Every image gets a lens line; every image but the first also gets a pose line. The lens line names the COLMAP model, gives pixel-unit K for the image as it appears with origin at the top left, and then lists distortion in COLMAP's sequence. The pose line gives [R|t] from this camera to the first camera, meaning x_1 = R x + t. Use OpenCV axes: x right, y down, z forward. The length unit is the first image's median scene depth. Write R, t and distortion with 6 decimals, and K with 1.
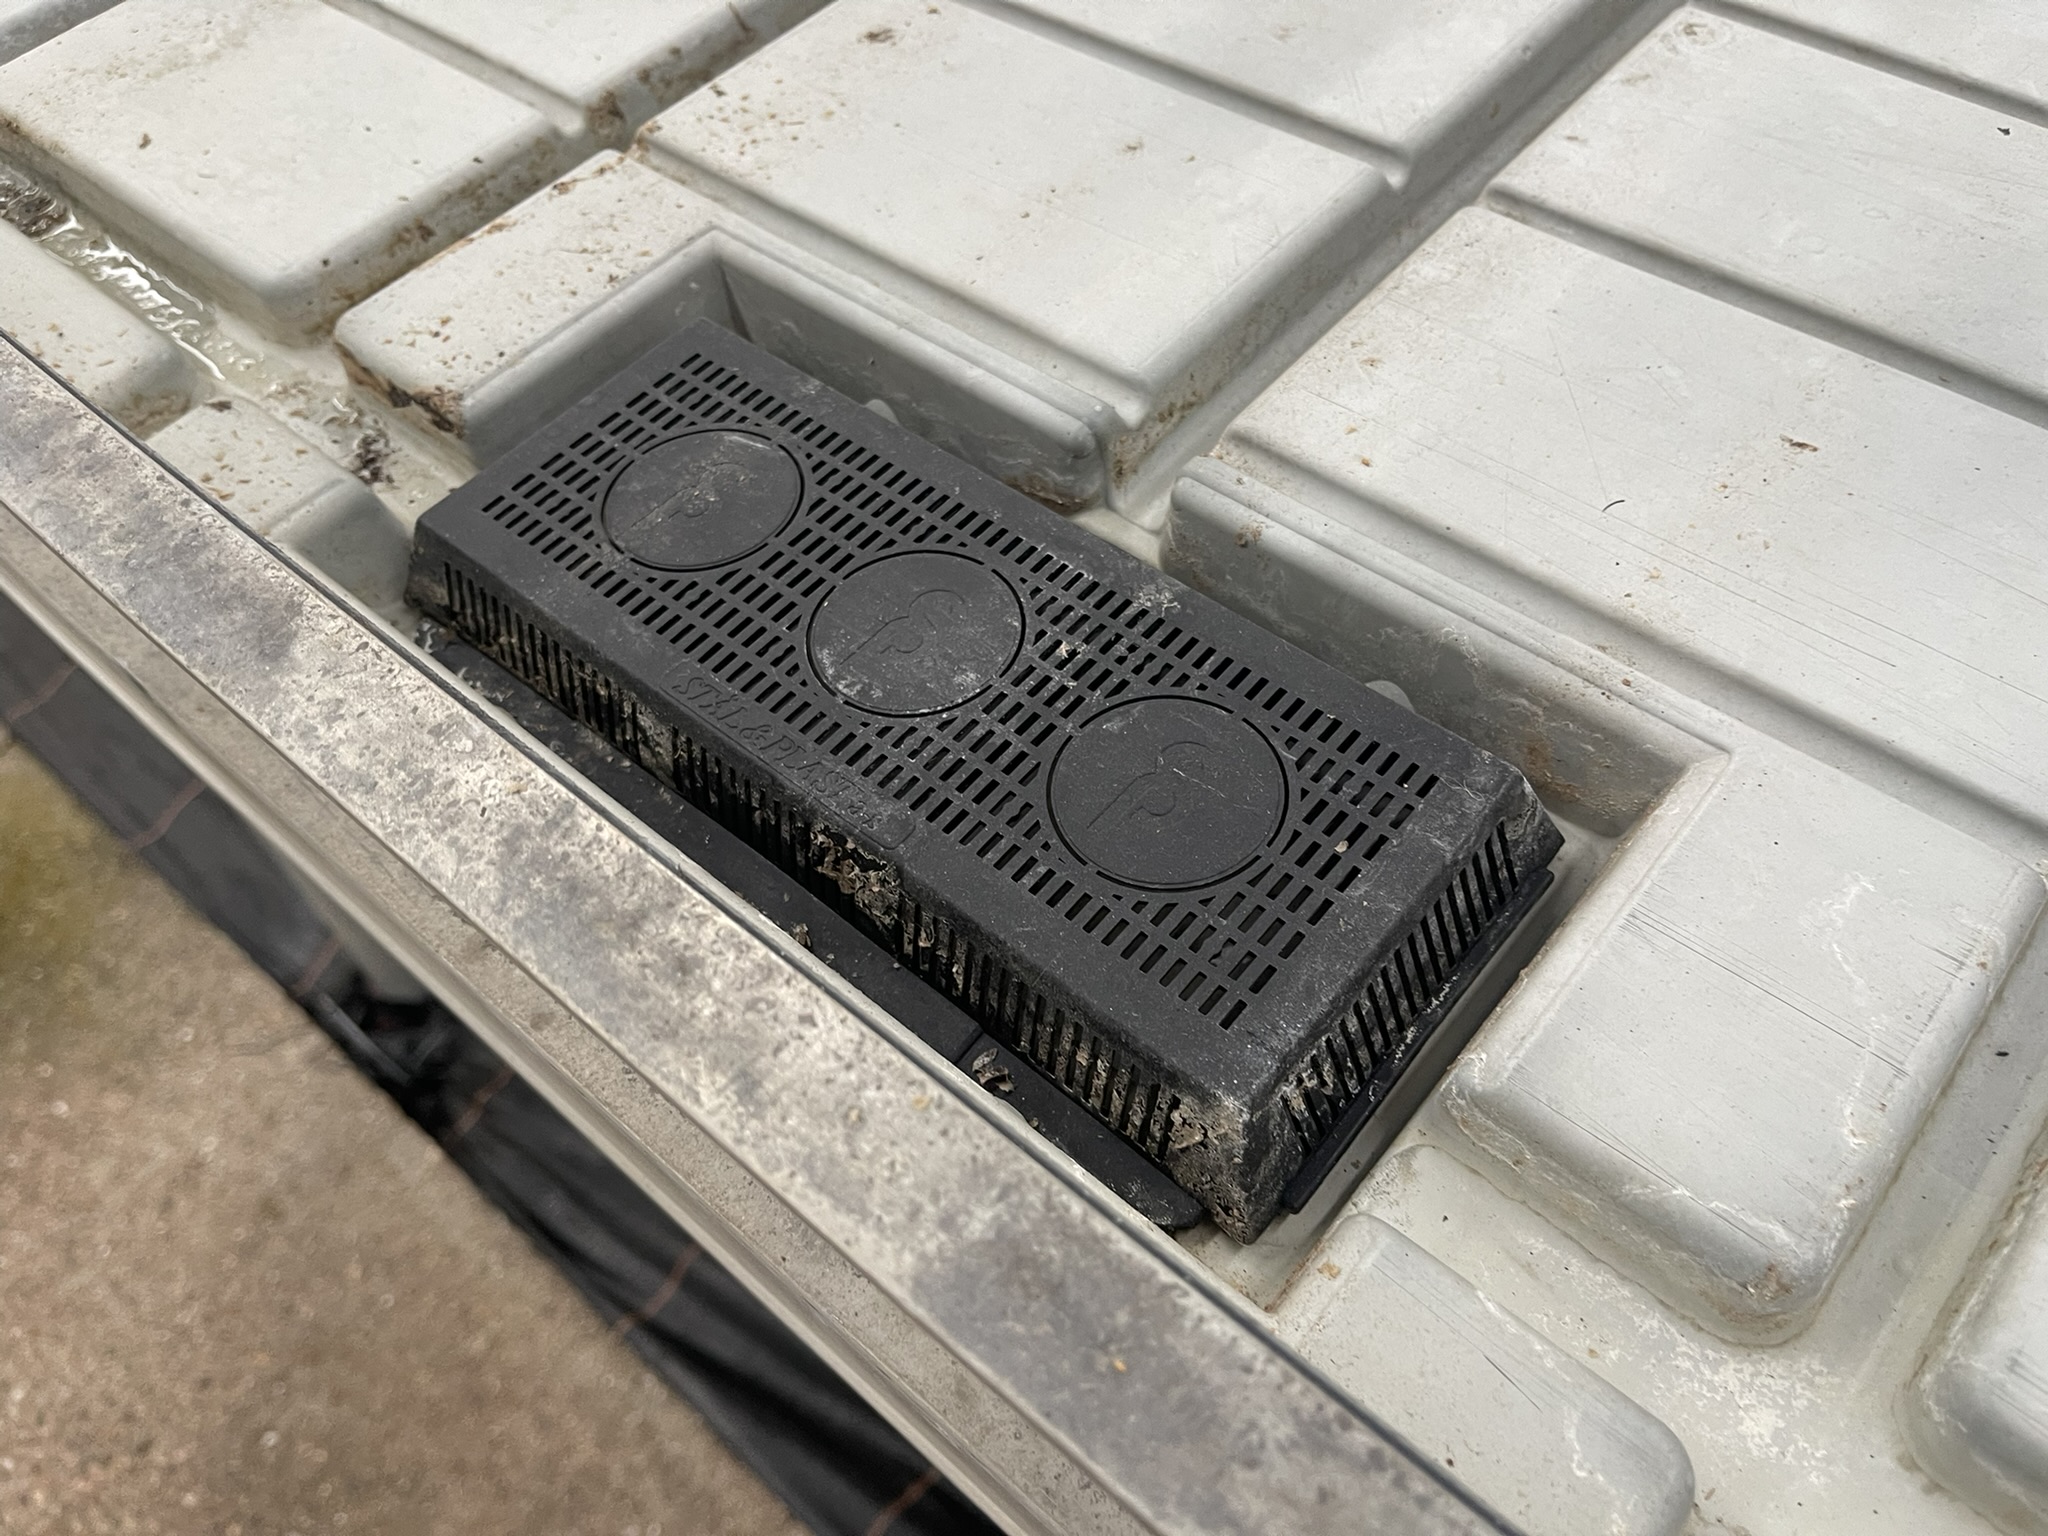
lens RADIAL K [[1542.9, 0, 1035.3], [0, 1542.9, 769.7], [0, 0, 1]] dist [0.061413, -0.099621]
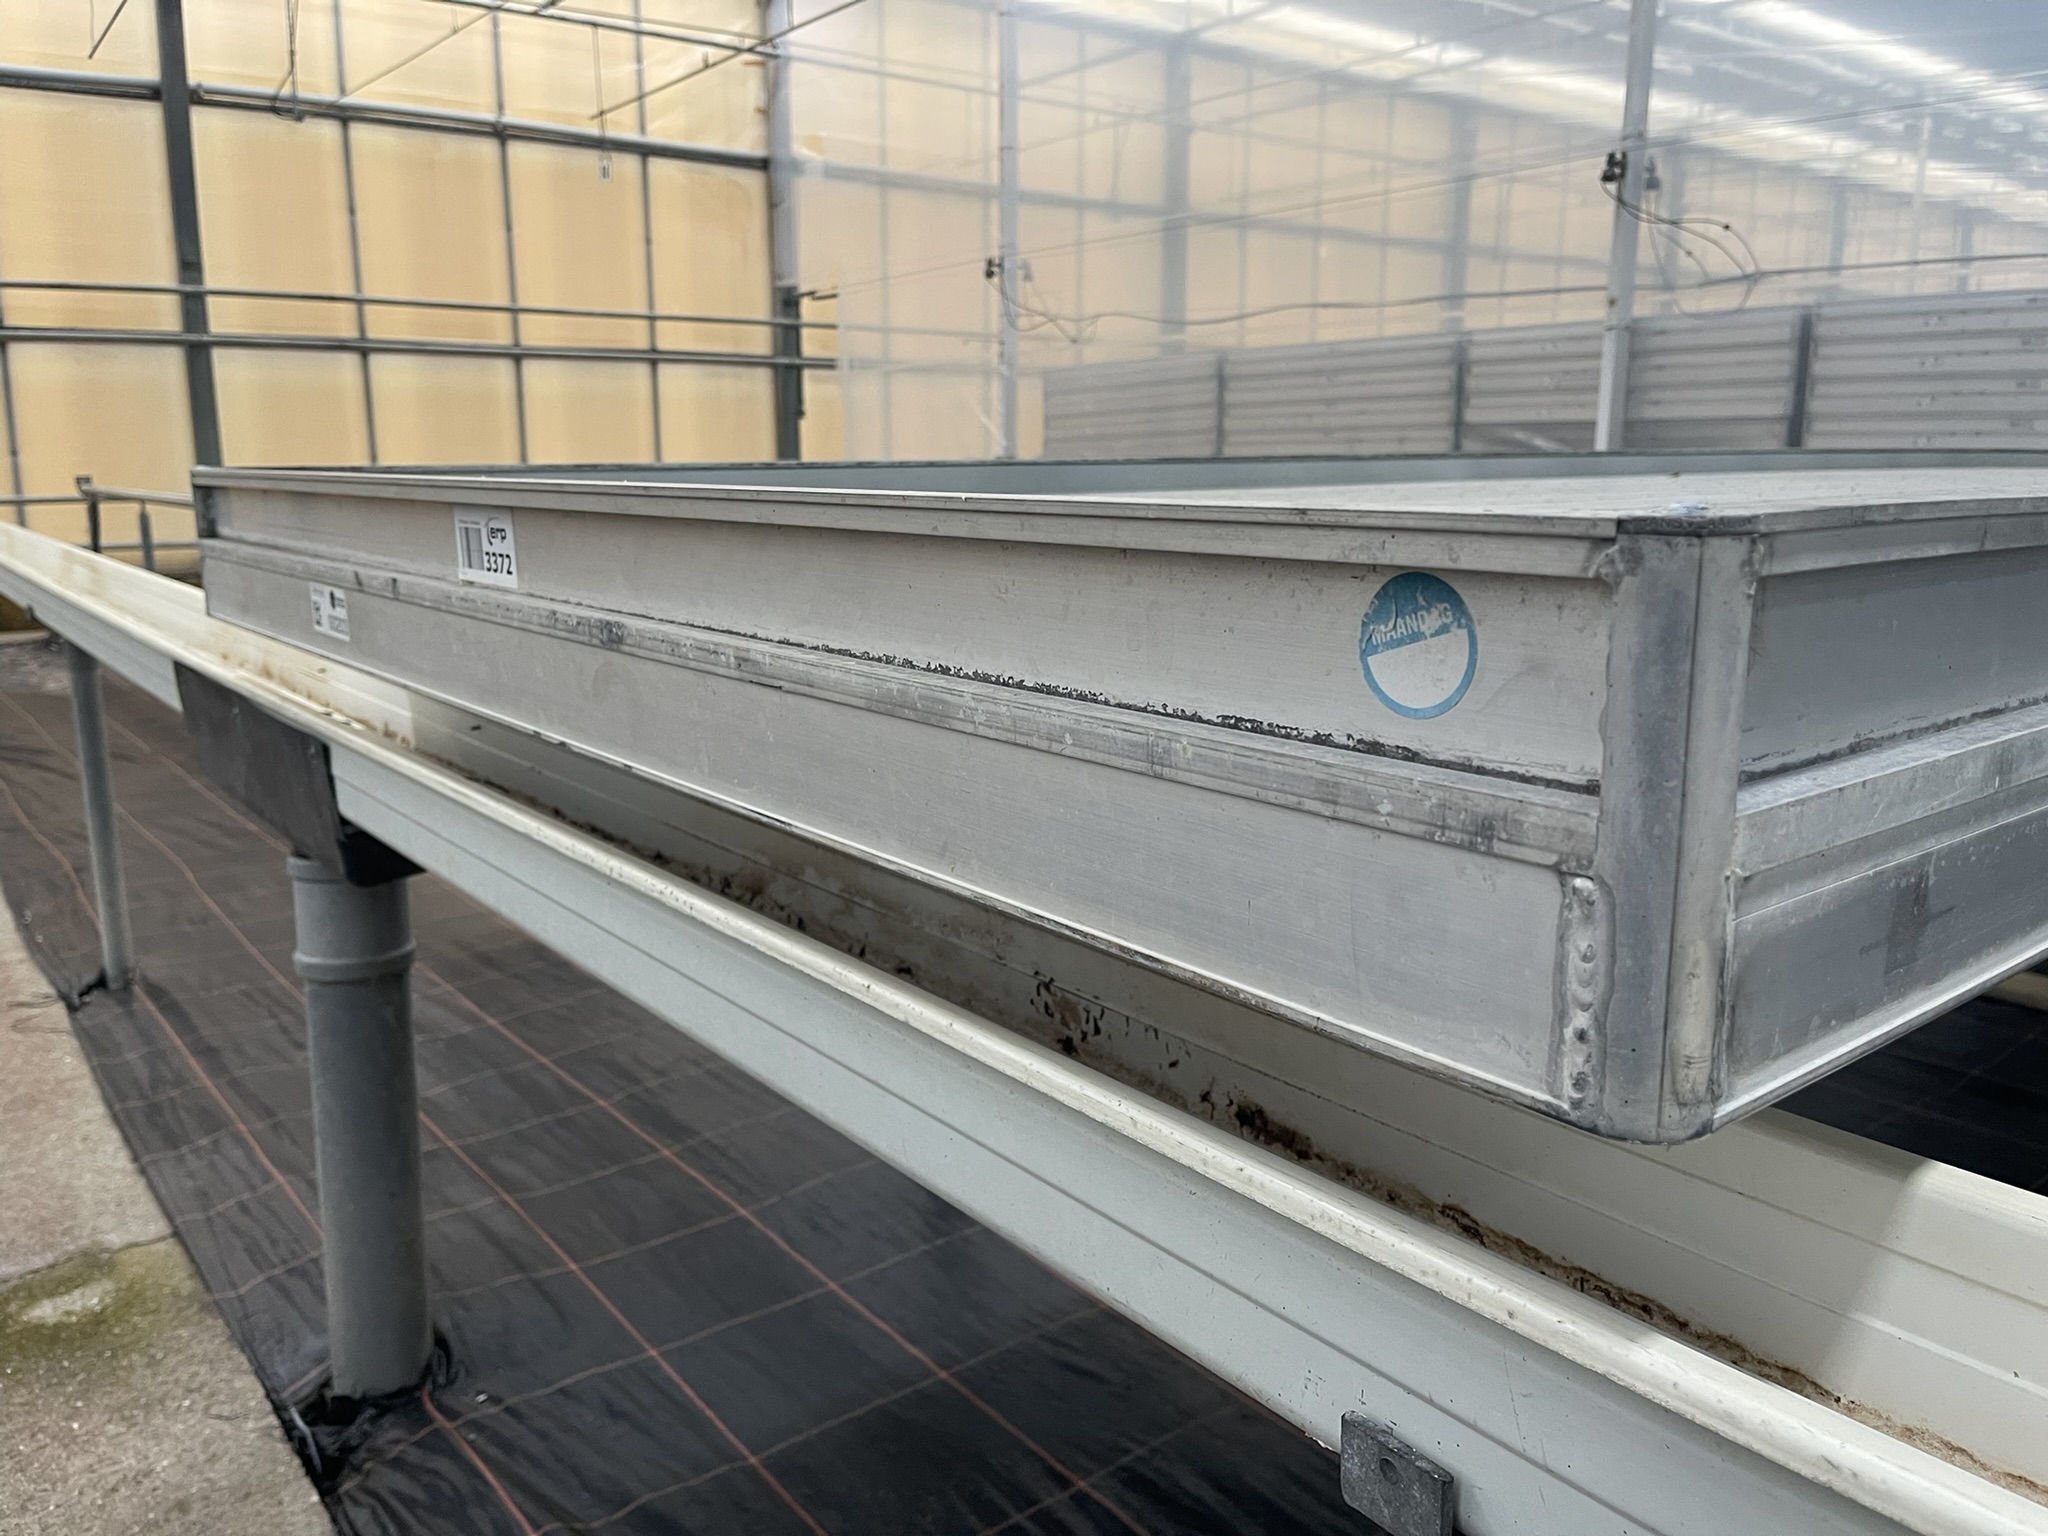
lens RADIAL K [[1540.4, 0, 1054.1], [0, 1540.4, 759.9], [0, 0, 1]] dist [0.063199, -0.090655]
pose [[0.980747, 0.109379, -0.161776, 0.331035], [-0.190539, 0.717456, -0.670039, 0.527674], [0.042779, 0.687963, 0.724484, -0.296922]]
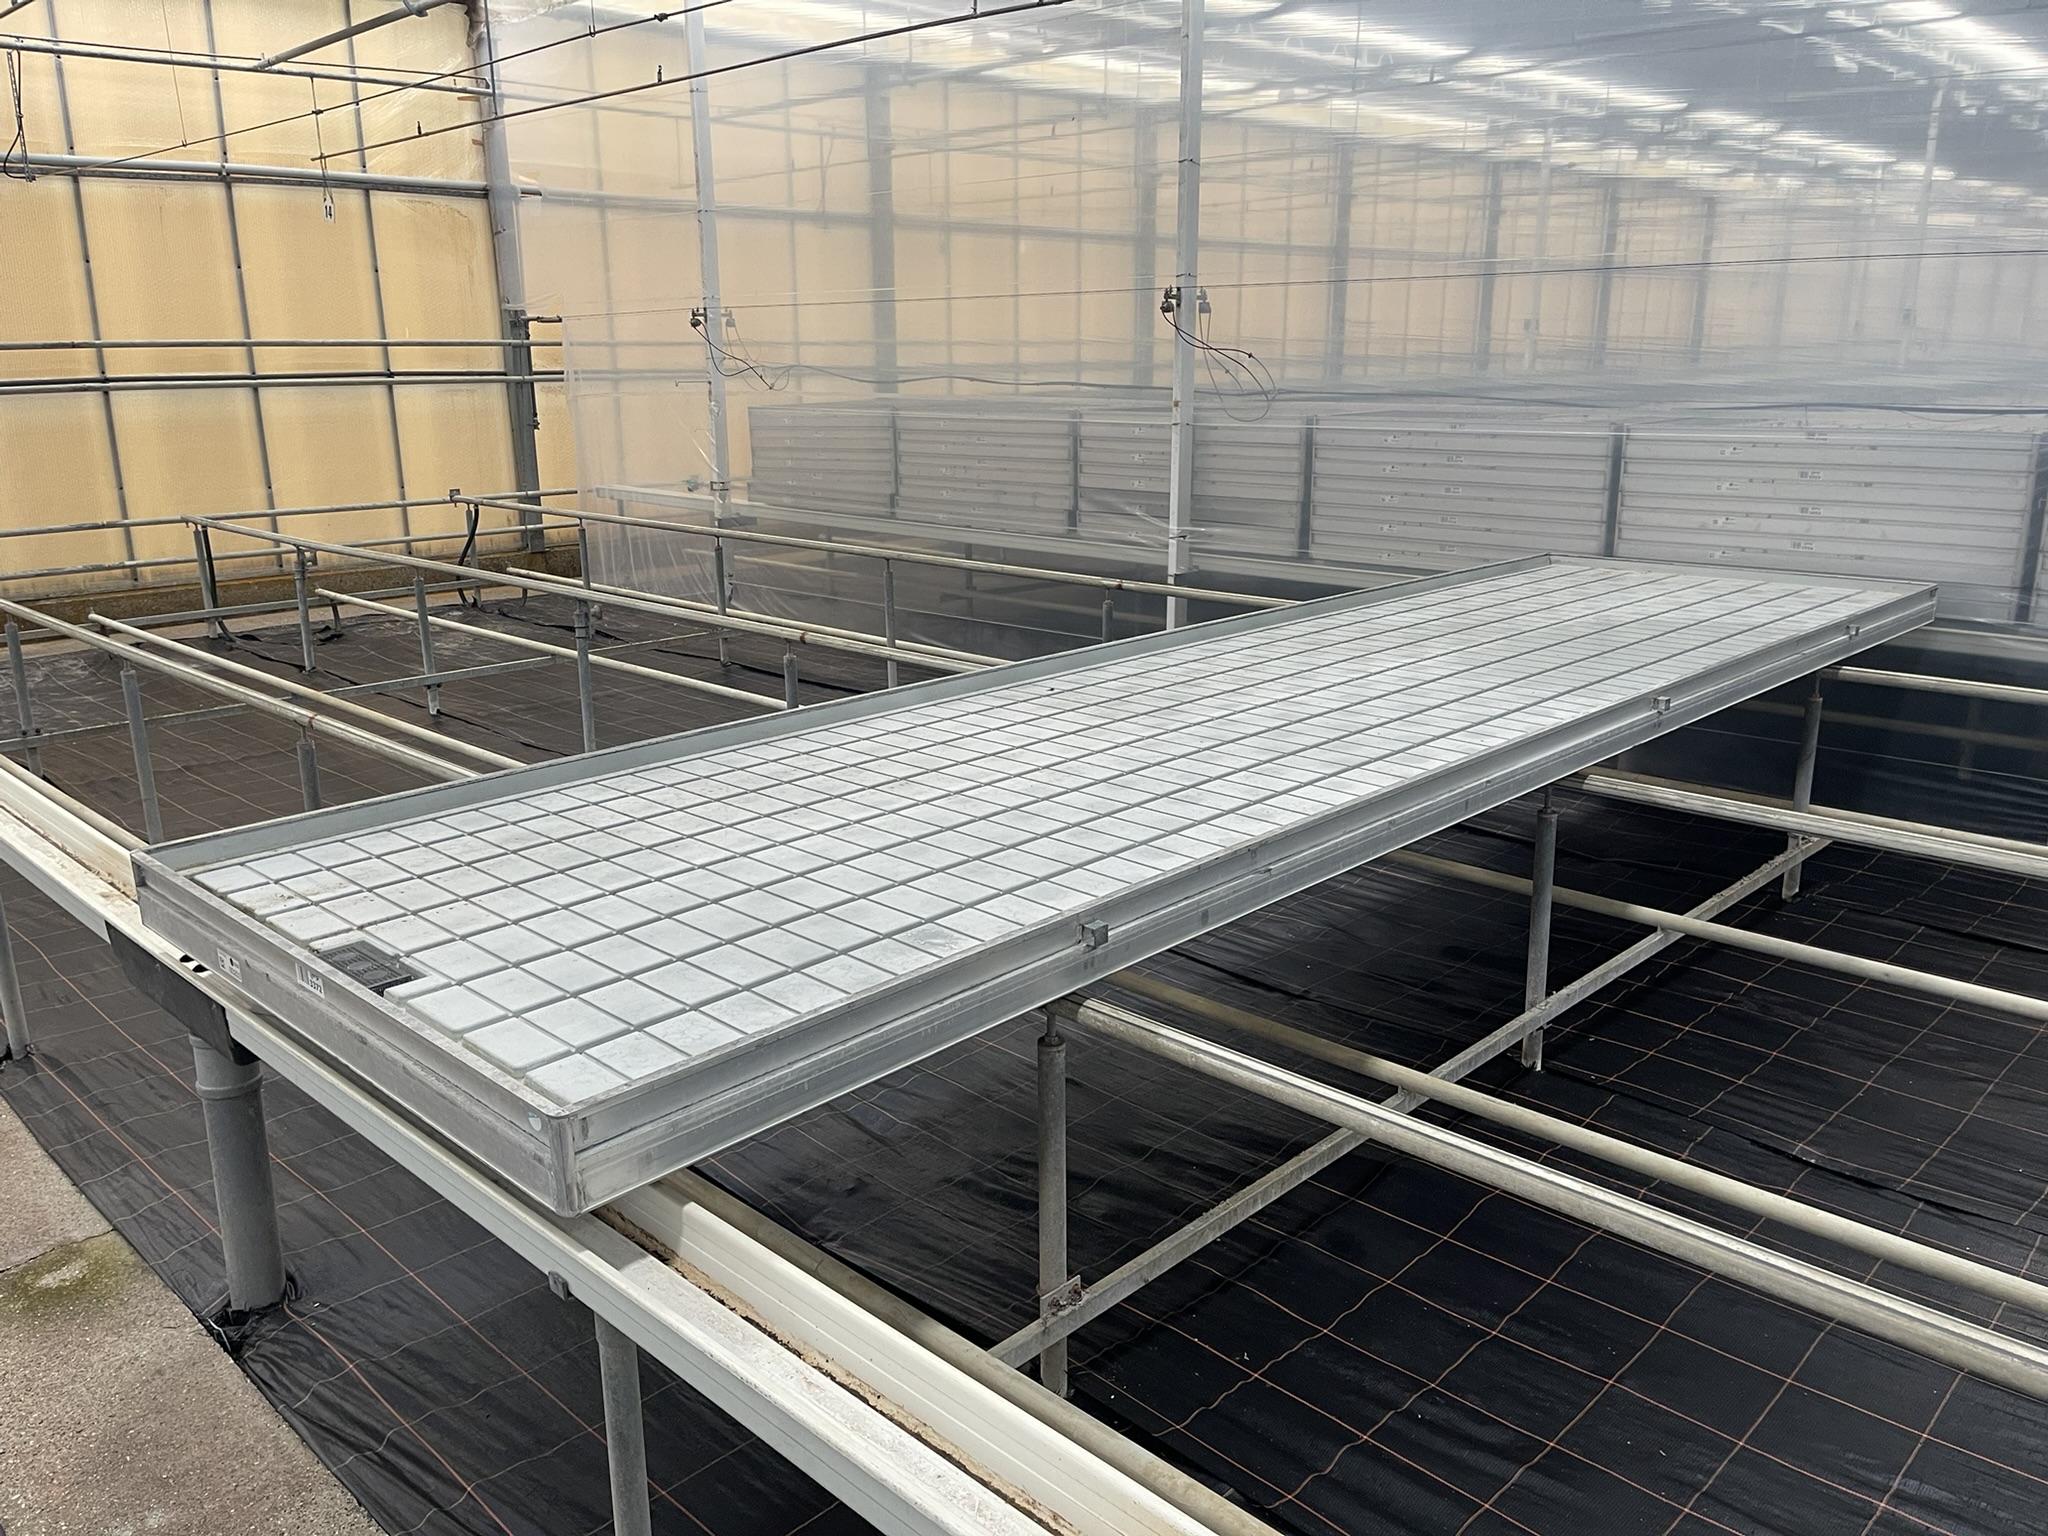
lens RADIAL K [[1540.4, 0, 1054.1], [0, 1540.4, 759.9], [0, 0, 1]] dist [0.063199, -0.090655]
pose [[0.996674, 0.078028, -0.023501, 0.860346], [-0.075059, 0.766729, -0.637568, 0.949739], [-0.031729, 0.637211, 0.770036, -1.485687]]
